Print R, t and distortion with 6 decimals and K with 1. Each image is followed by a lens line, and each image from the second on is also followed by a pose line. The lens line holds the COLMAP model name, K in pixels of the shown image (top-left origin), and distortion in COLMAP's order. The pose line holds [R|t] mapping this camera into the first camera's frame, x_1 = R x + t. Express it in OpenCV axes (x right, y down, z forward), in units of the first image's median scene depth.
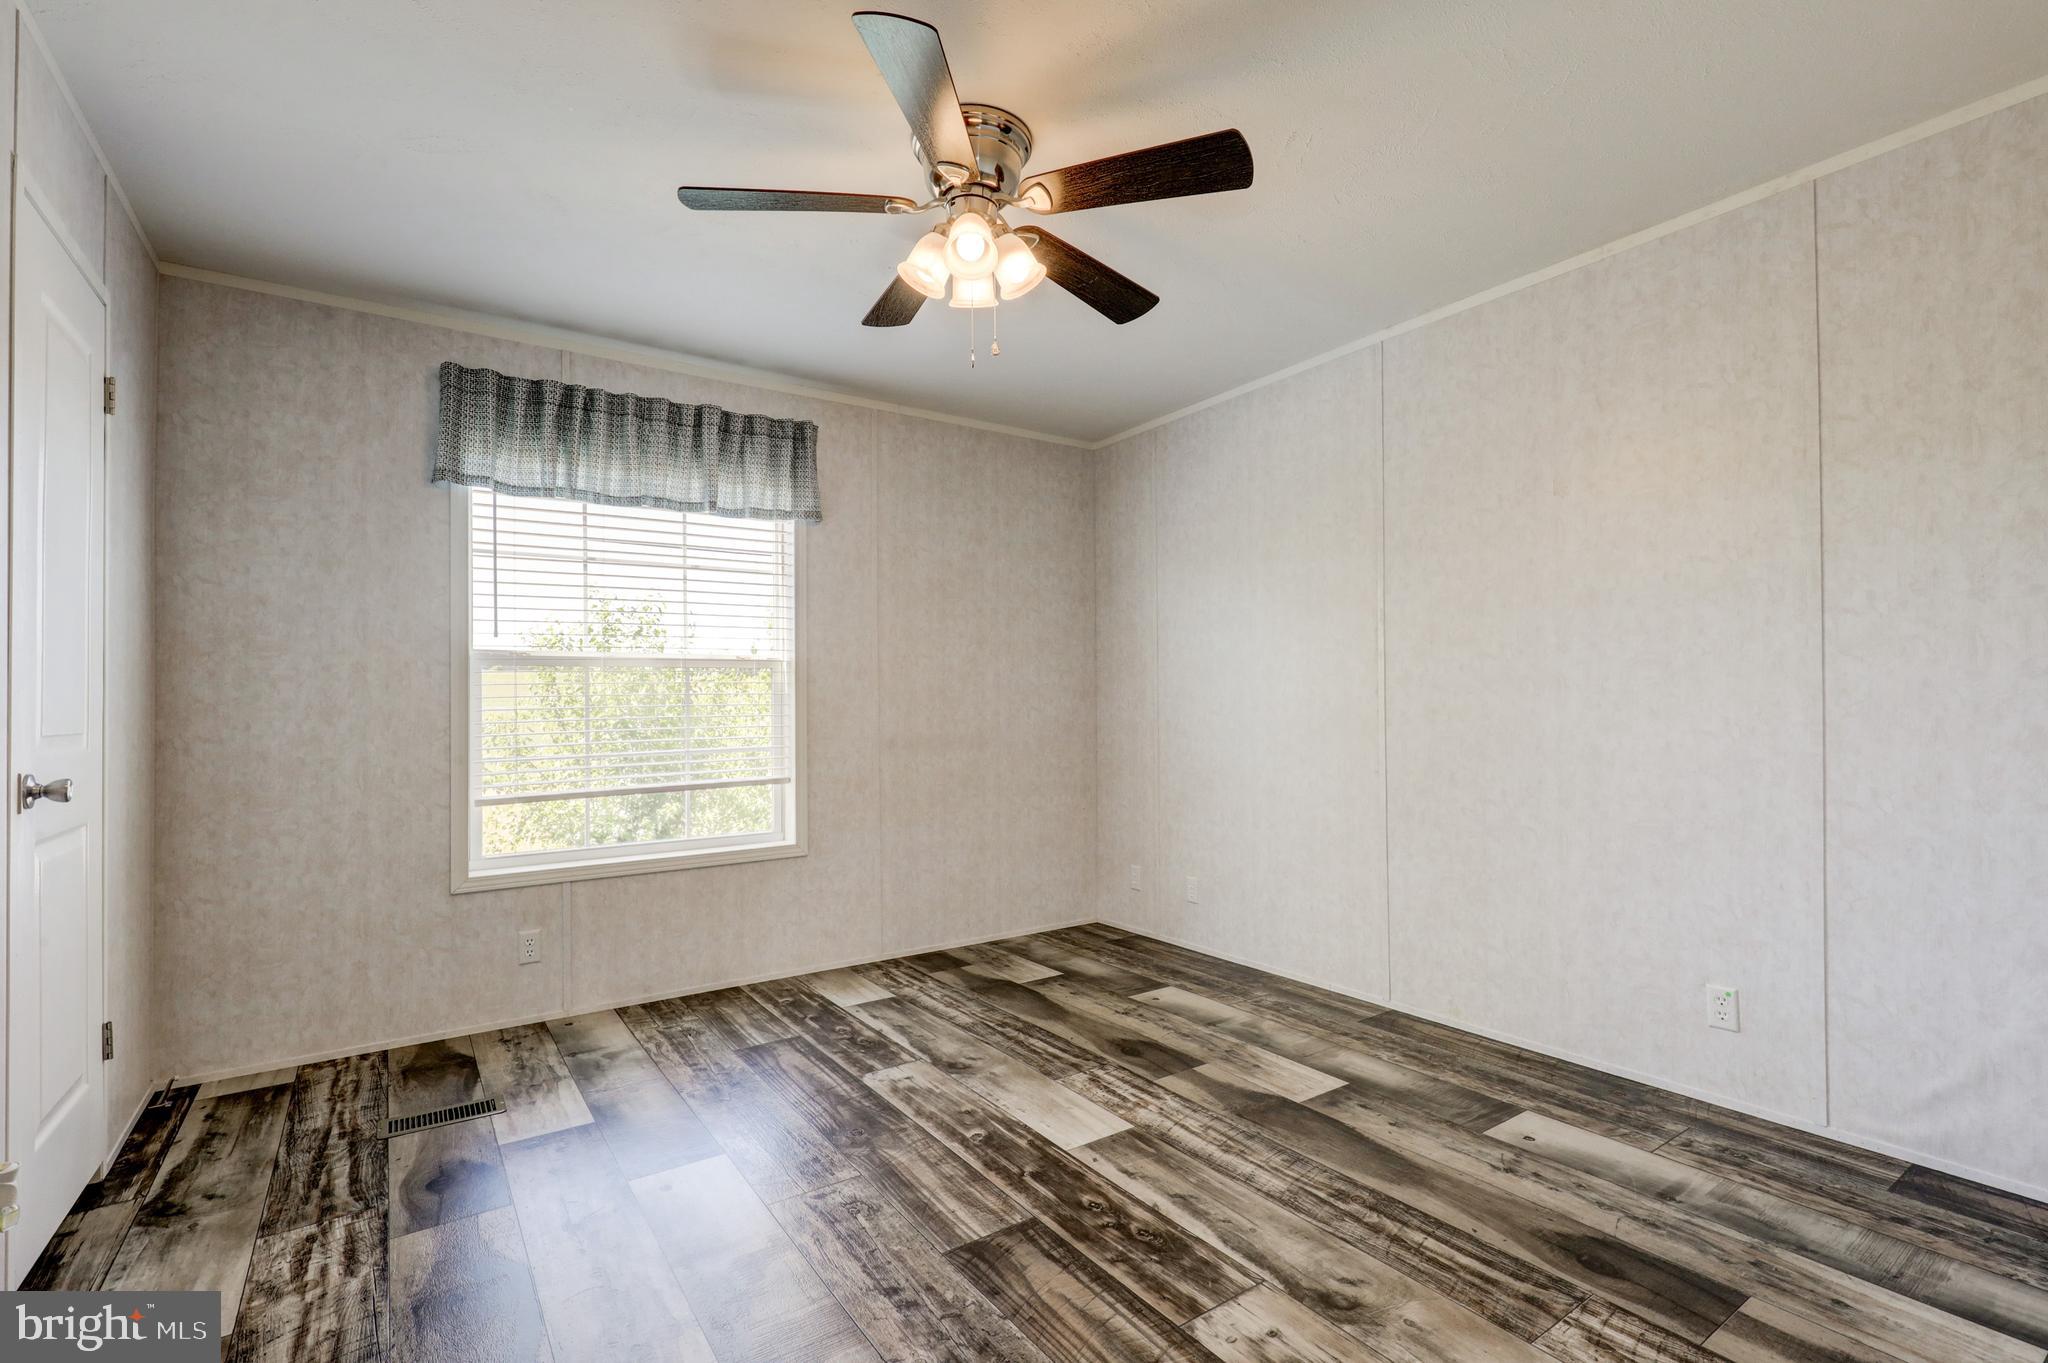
lens RADIAL K [[932.2, 0, 1025.6], [0, 932.2, 713.9], [0, 0, 1]] dist [0.000454, -0.001048]
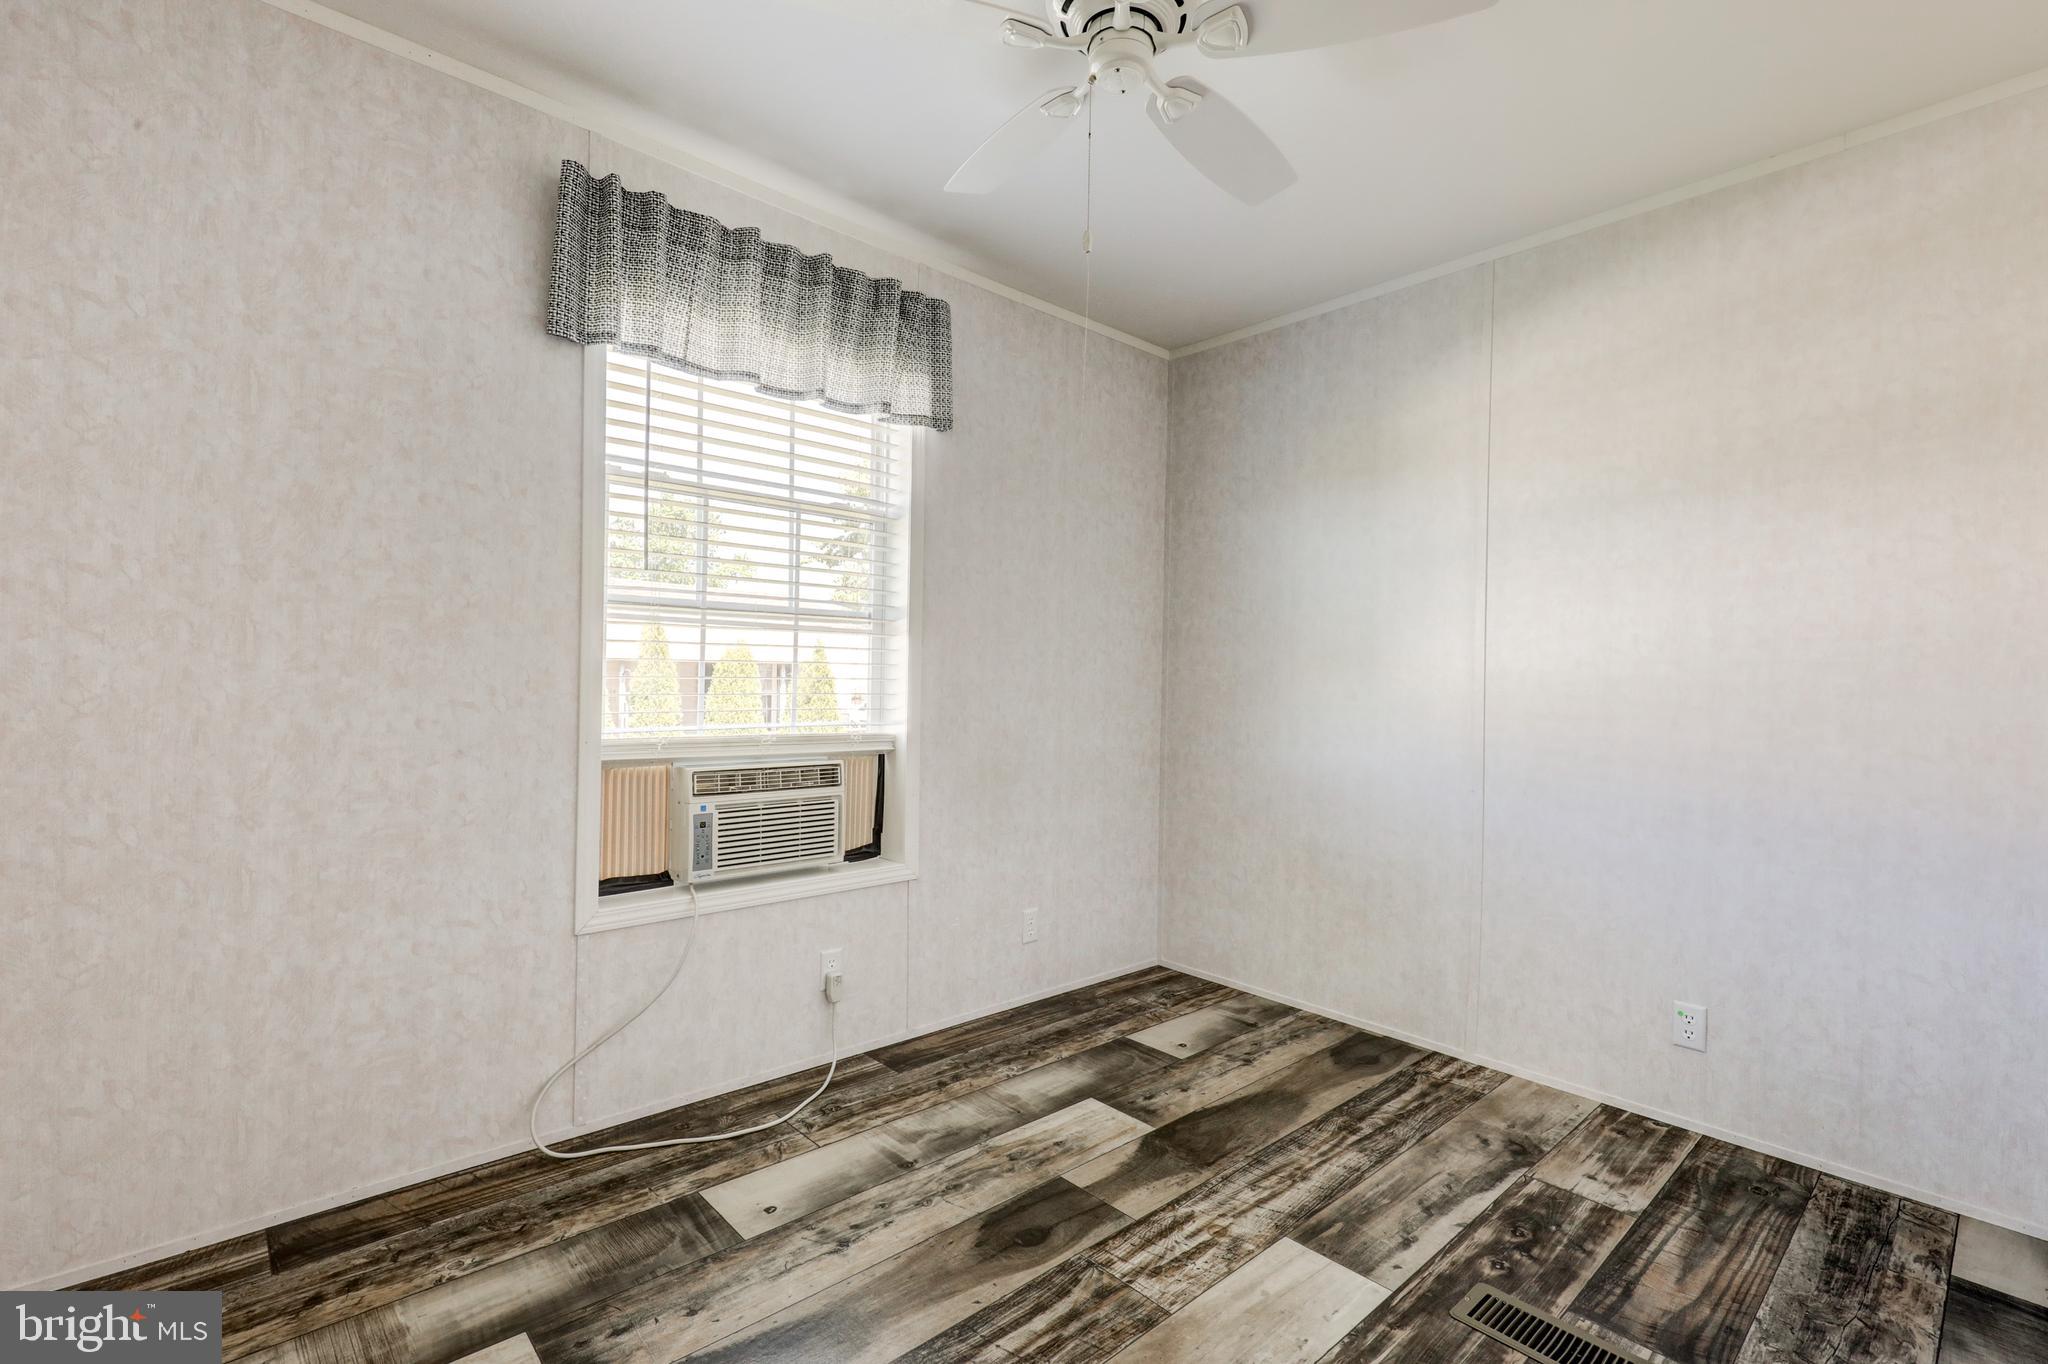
lens RADIAL K [[923.5, 0, 1028.9], [0, 923.5, 688.0], [0, 0, 1]] dist [-0.000463, -0.000157]
pose [[-0.136772, 0.003002, 0.990598, -0.703986], [-0.009881, 0.999942, -0.004394, -0.010208], [-0.990553, -0.010389, -0.136734, 1.507373]]
